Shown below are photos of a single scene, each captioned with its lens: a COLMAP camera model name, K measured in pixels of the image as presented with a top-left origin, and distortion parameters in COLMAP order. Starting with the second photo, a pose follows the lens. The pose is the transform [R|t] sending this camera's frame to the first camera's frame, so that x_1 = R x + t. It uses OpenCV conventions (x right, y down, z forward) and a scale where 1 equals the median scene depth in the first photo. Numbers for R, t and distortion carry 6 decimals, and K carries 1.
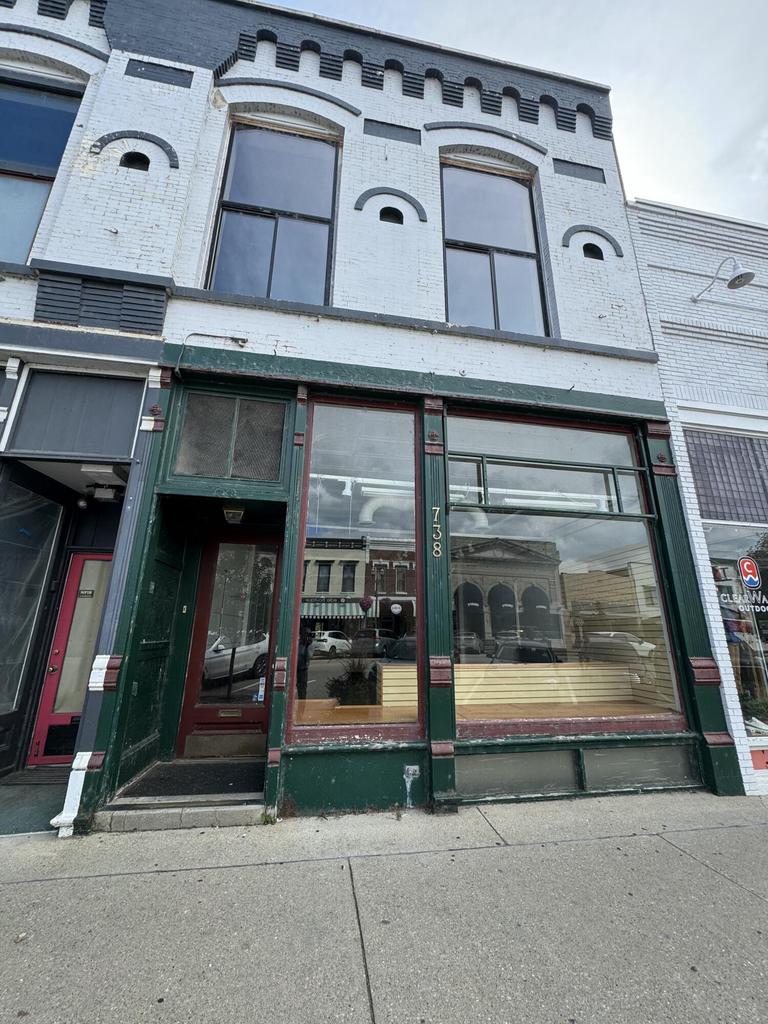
lens RADIAL K [[408.5, 0, 385.3], [0, 408.5, 513.1], [0, 0, 1]] dist [-0.001924, 0.000624]
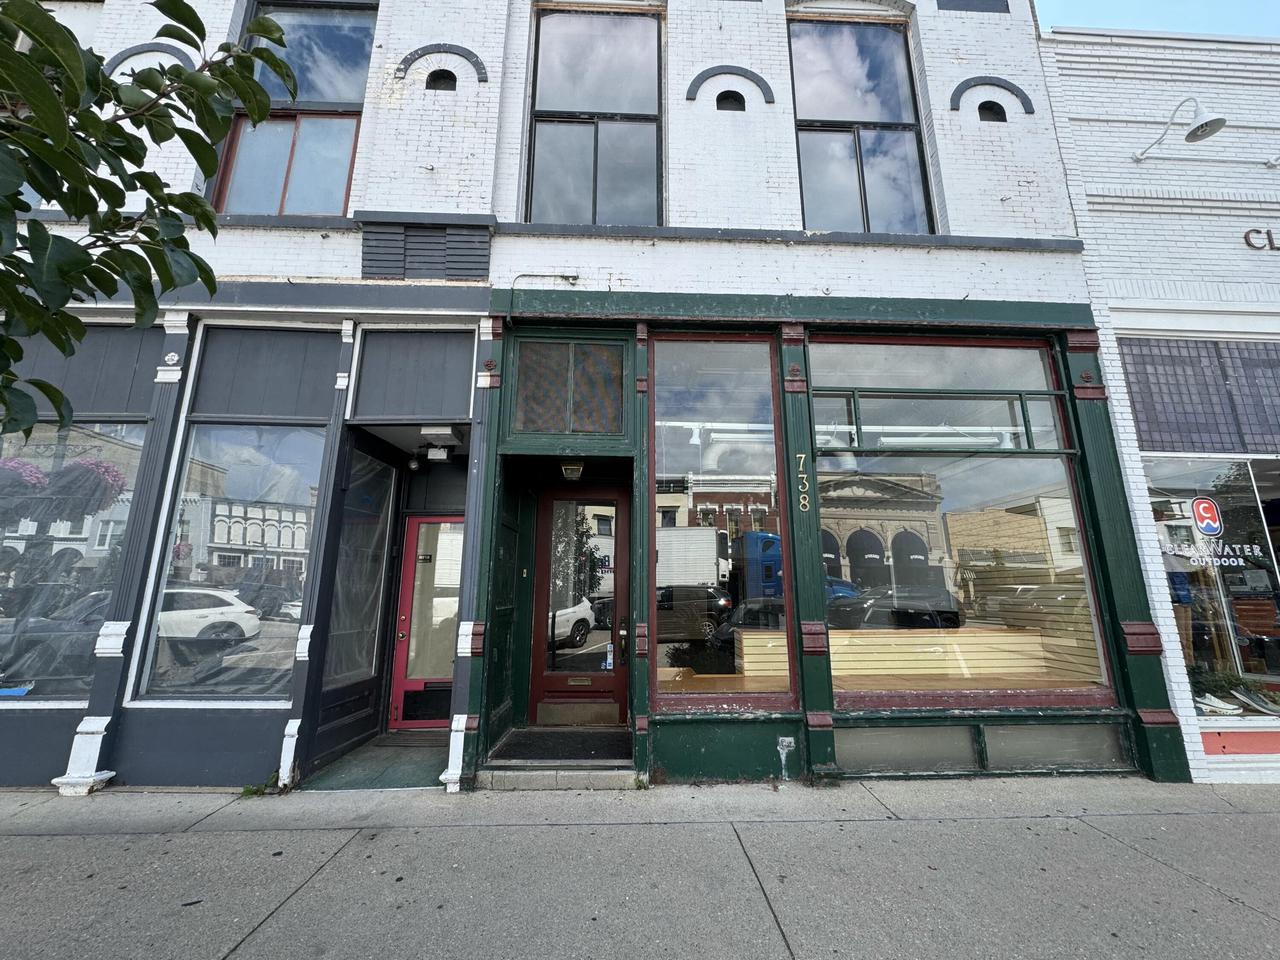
lens RADIAL K [[510.6, 0, 641.4], [0, 510.6, 479.0], [0, 0, 1]] dist [-0.001924, 0.000624]
pose [[0.991286, -0.038308, -0.126032, -0.079439], [0.046649, 0.996865, 0.063909, -0.047903], [0.123189, -0.069231, 0.989965, -0.127116]]
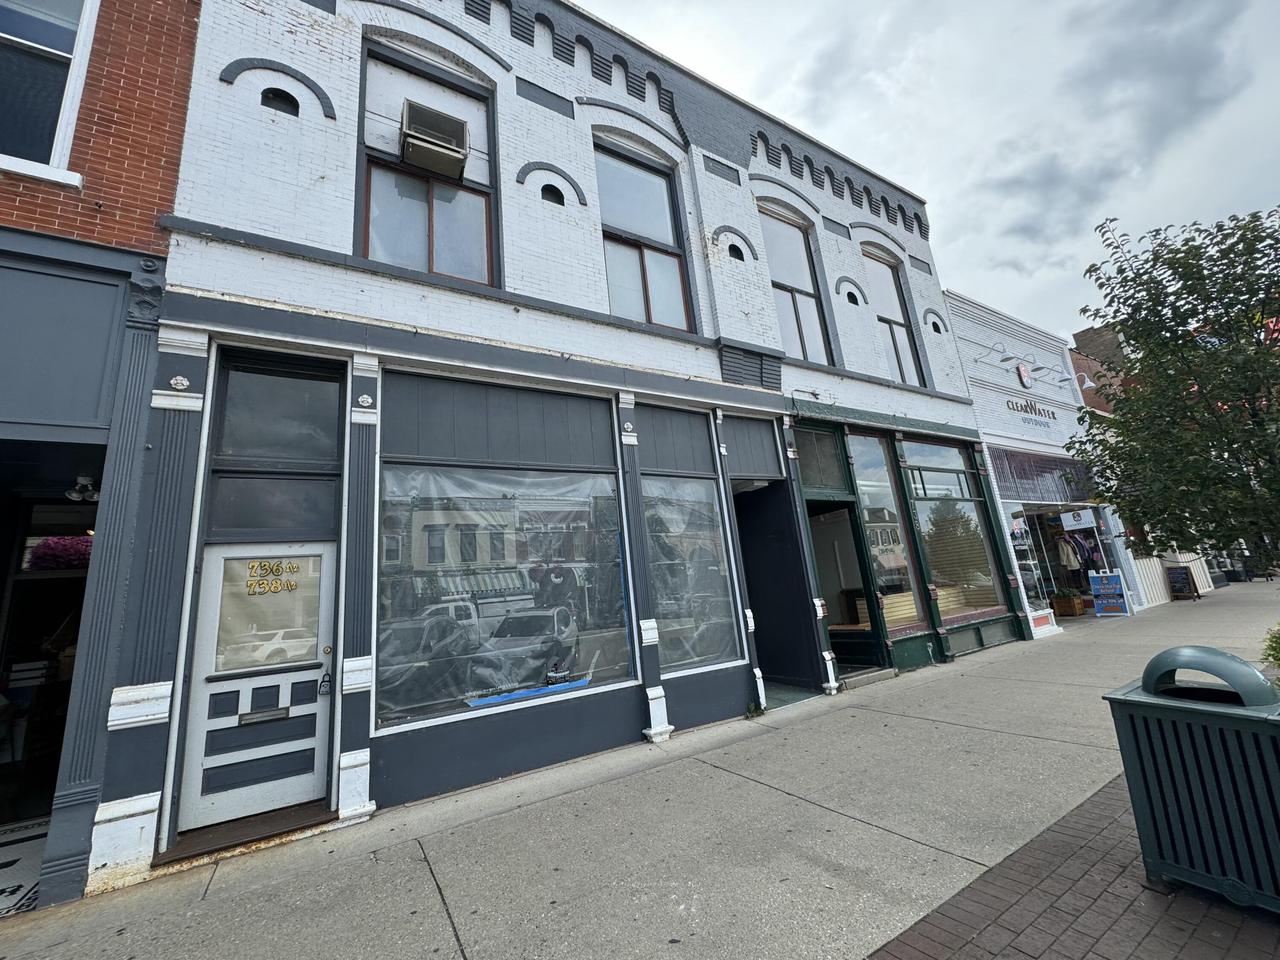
lens RADIAL K [[516.7, 0, 639.9], [0, 516.7, 470.0], [0, 0, 1]] dist [-0.000001, 0.000184]
pose [[0.925603, -0.007818, 0.378416, -1.760103], [-0.003240, 0.999586, 0.028575, -0.201173], [-0.378483, -0.027675, 0.925194, -0.567330]]
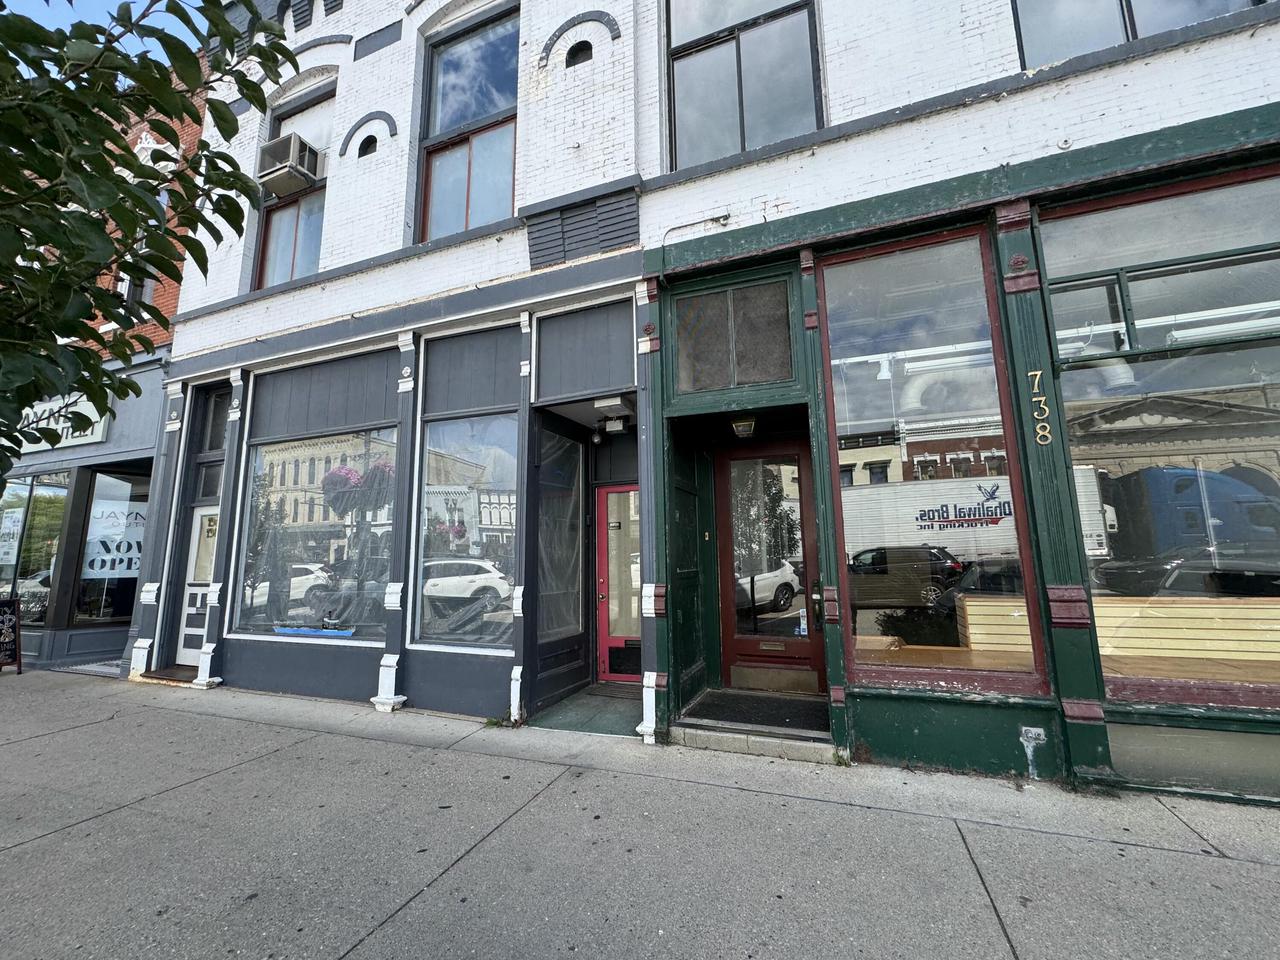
lens RADIAL K [[510.6, 0, 641.4], [0, 510.6, 479.0], [0, 0, 1]] dist [-0.001924, 0.000624]
pose [[0.864011, -0.101256, -0.493186, -0.039475], [0.164995, 0.982419, 0.087353, -0.020517], [0.475670, -0.156847, 0.865527, -0.061030]]
